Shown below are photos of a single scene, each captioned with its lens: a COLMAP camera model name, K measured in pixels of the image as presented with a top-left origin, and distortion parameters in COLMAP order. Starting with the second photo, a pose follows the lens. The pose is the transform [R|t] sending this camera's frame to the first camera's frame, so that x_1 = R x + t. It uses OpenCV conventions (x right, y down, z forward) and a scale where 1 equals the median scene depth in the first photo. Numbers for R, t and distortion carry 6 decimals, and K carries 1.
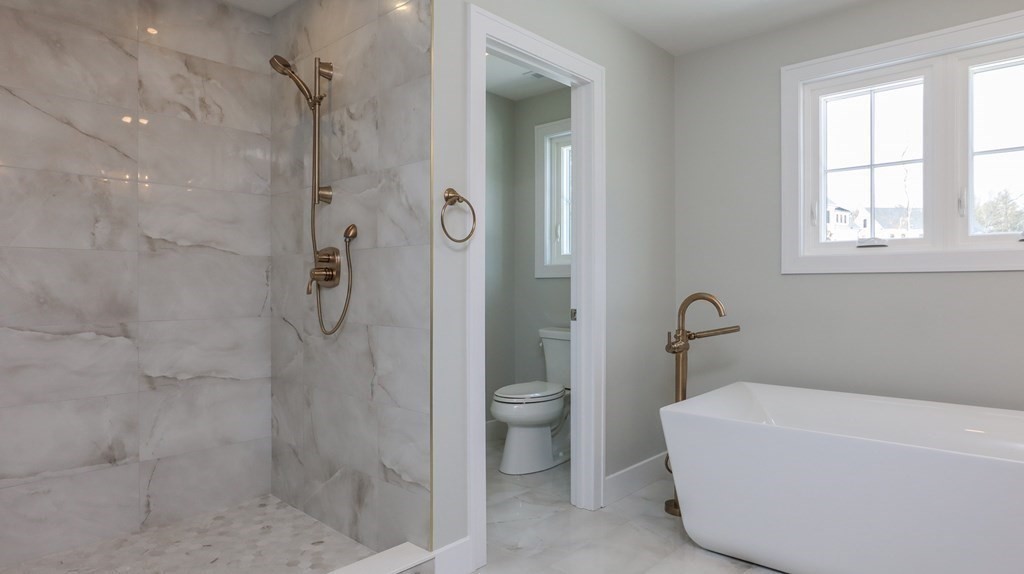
lens RADIAL K [[583.1, 0, 518.1], [0, 583.1, 286.5], [0, 0, 1]] dist [-0.034259, 0.012332]
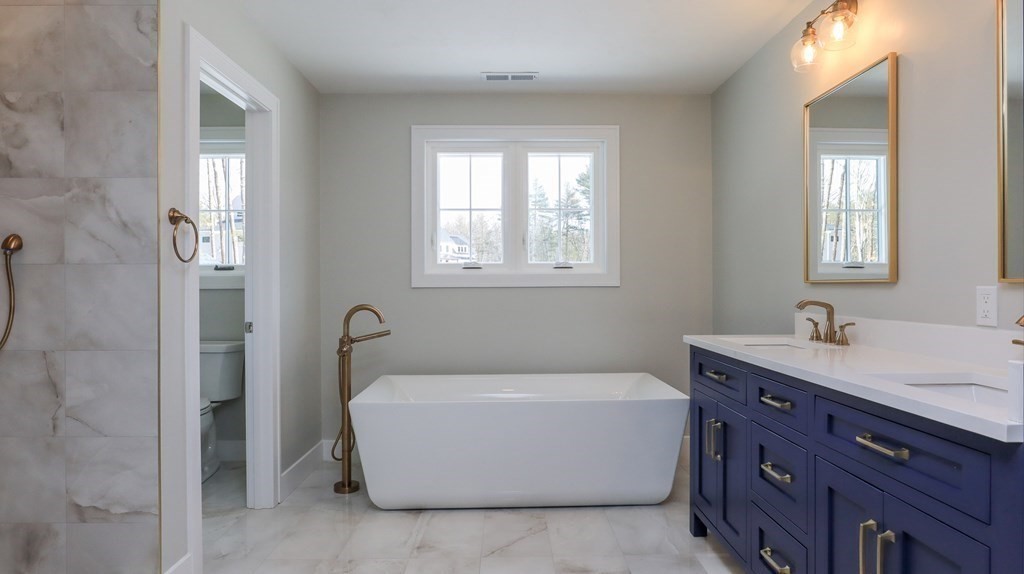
lens RADIAL K [[583.1, 0, 504.9], [0, 583.1, 285.8], [0, 0, 1]] dist [-0.034259, 0.012332]
pose [[0.733139, -0.001829, 0.680077, -0.338163], [0.005177, 0.999982, -0.002891, -0.026144], [-0.680060, 0.005640, 0.733135, -0.102267]]
